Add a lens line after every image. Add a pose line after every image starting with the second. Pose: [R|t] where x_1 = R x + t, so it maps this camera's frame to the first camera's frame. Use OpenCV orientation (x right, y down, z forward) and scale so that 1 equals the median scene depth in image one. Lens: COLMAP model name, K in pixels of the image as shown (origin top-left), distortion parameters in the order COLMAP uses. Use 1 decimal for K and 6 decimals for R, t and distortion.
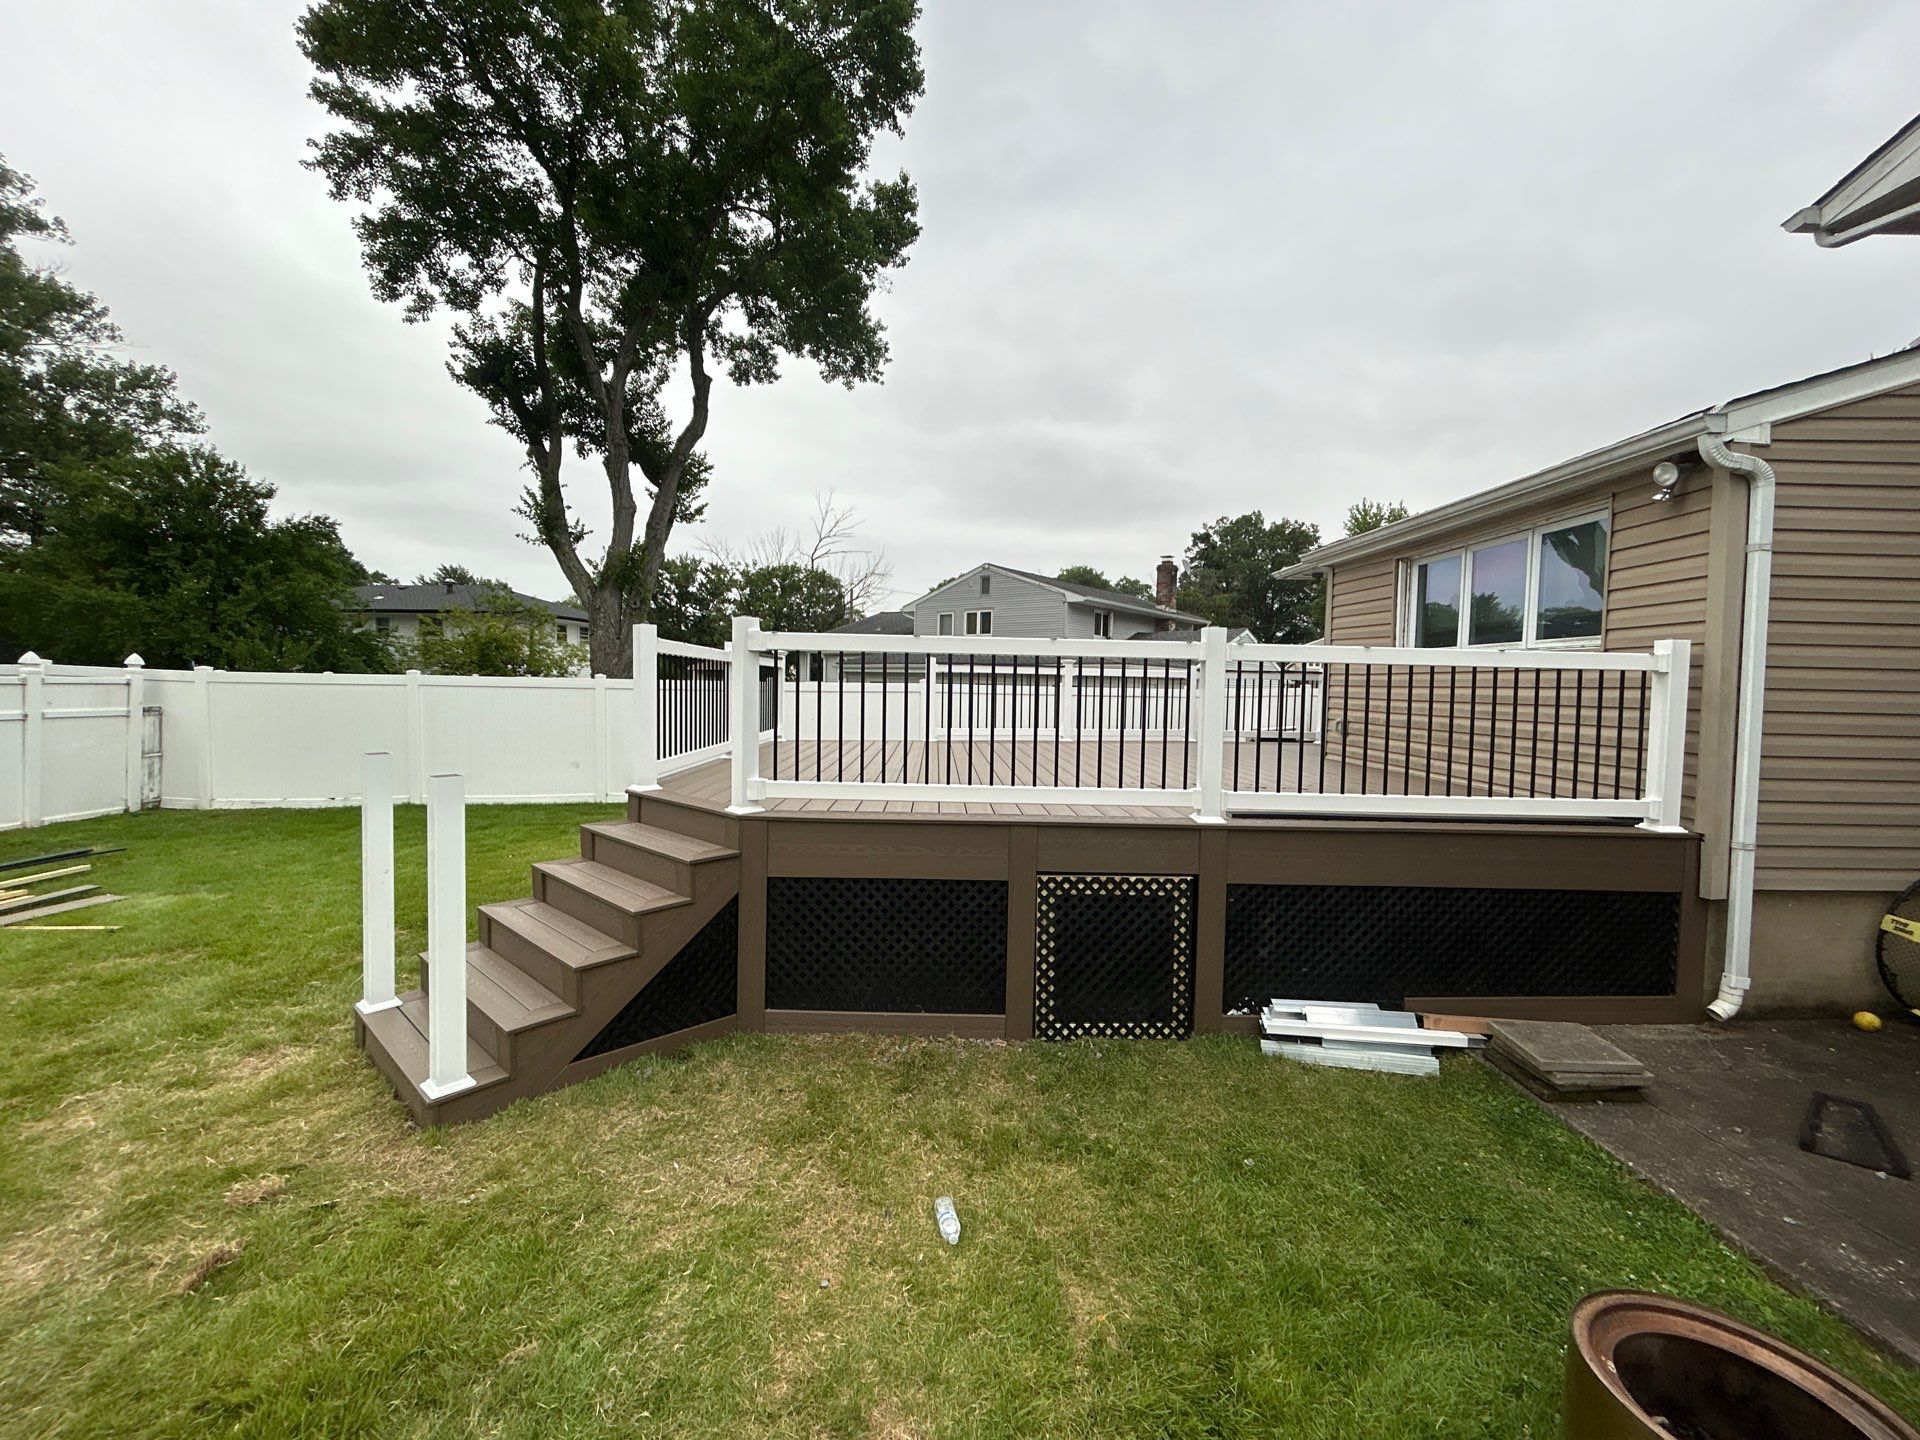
lens RADIAL K [[771.7, 0, 958.9], [0, 771.7, 720.4], [0, 0, 1]] dist [0.002800, -0.000057]
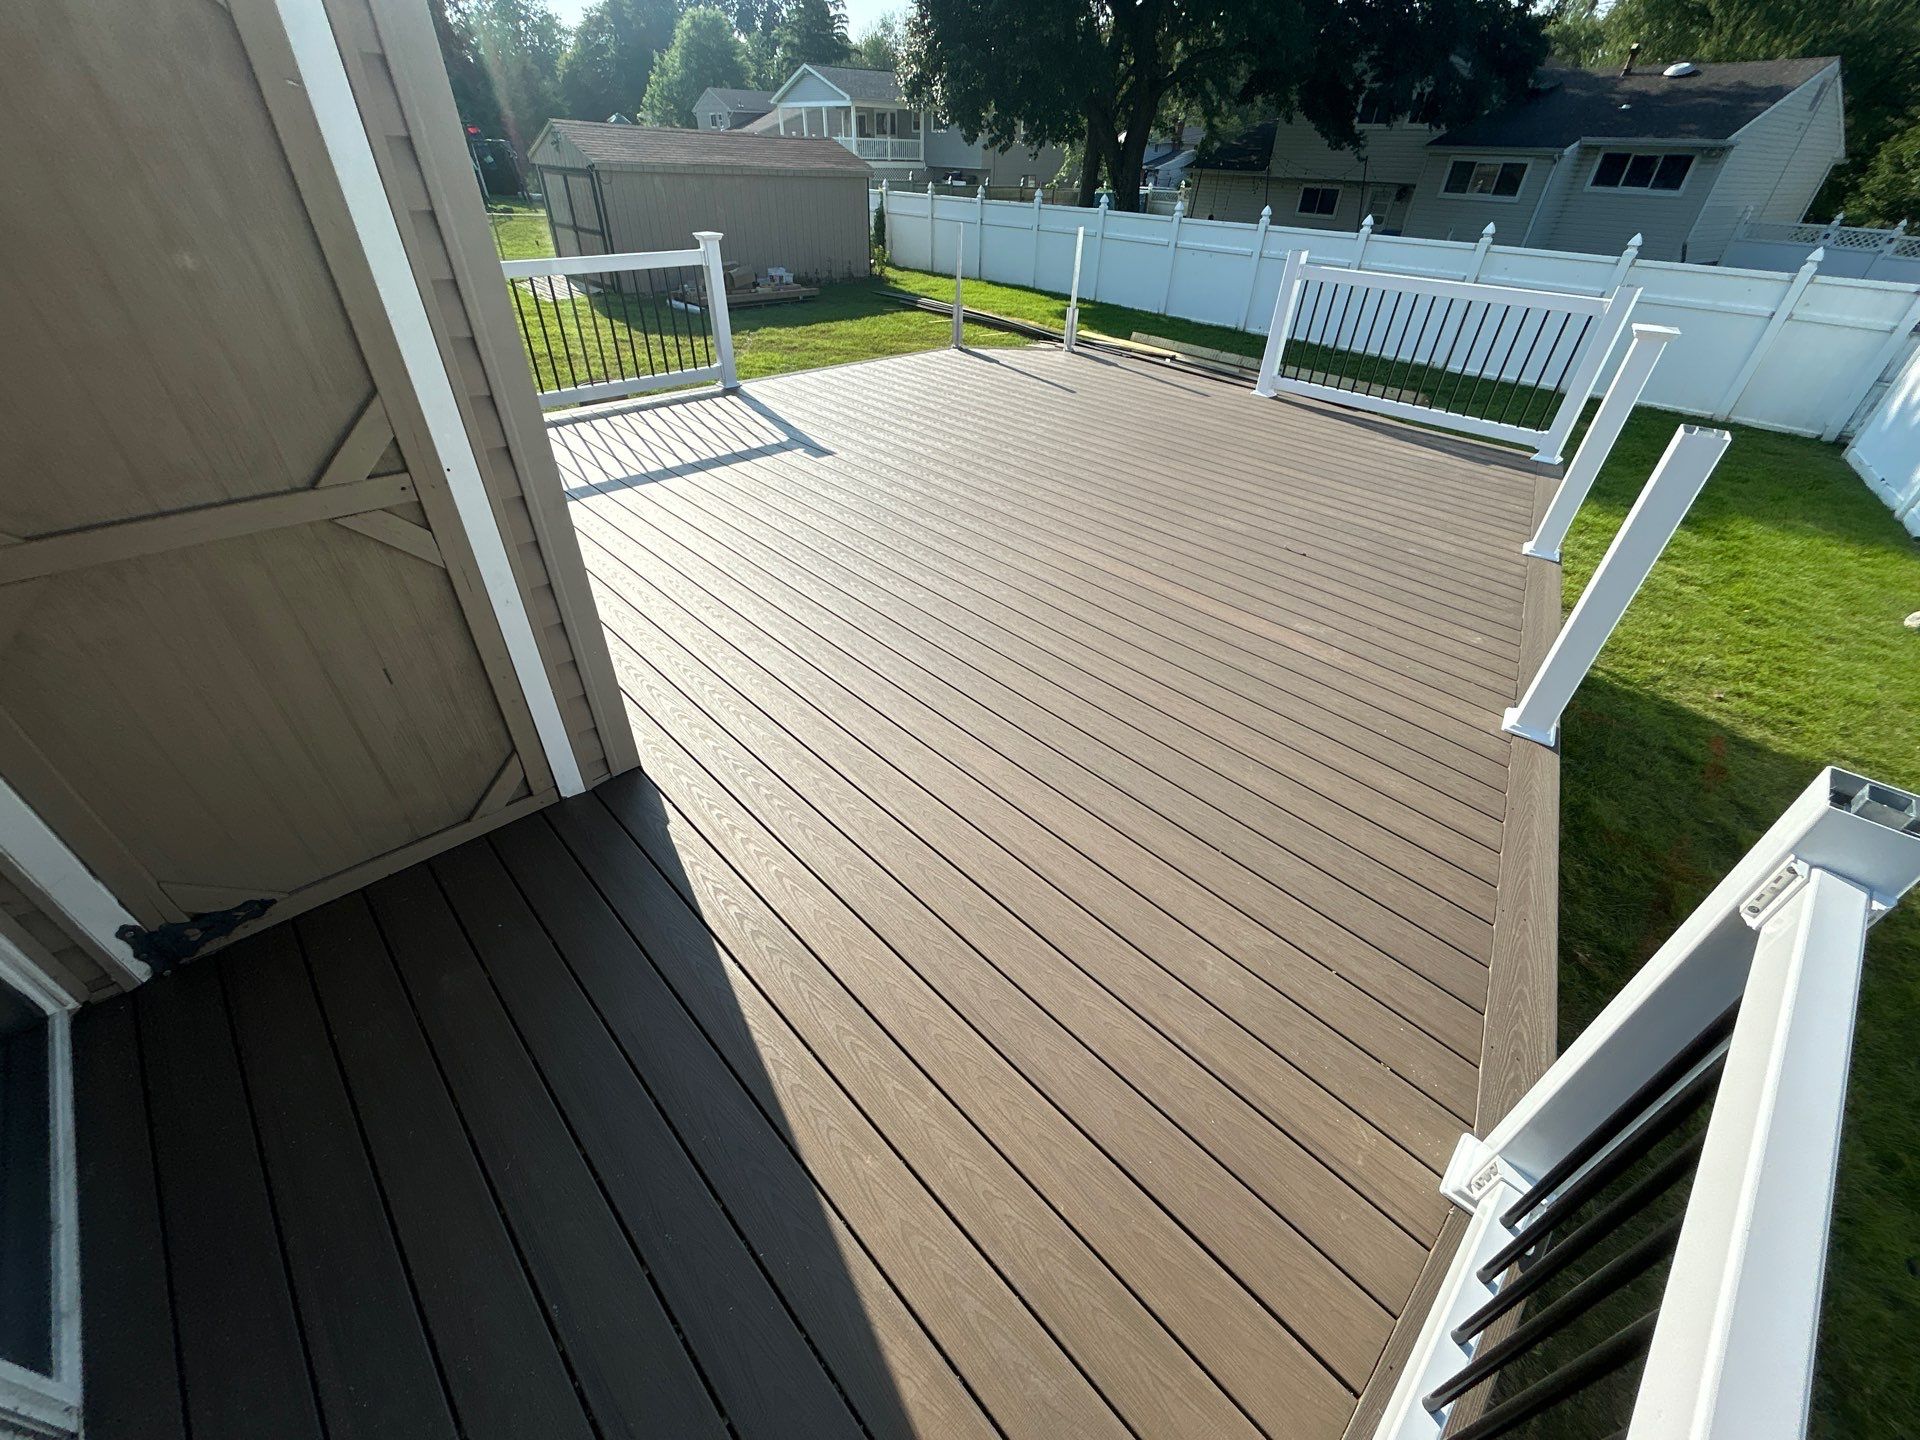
lens RADIAL K [[771.7, 0, 957.4], [0, 771.7, 719.2], [0, 0, 1]] dist [0.002800, -0.000057]
pose [[-0.743846, 0.366440, -0.558941, 0.247534], [-0.074462, 0.785654, 0.614168, -0.072292], [0.664190, 0.498466, -0.557120, 0.573083]]
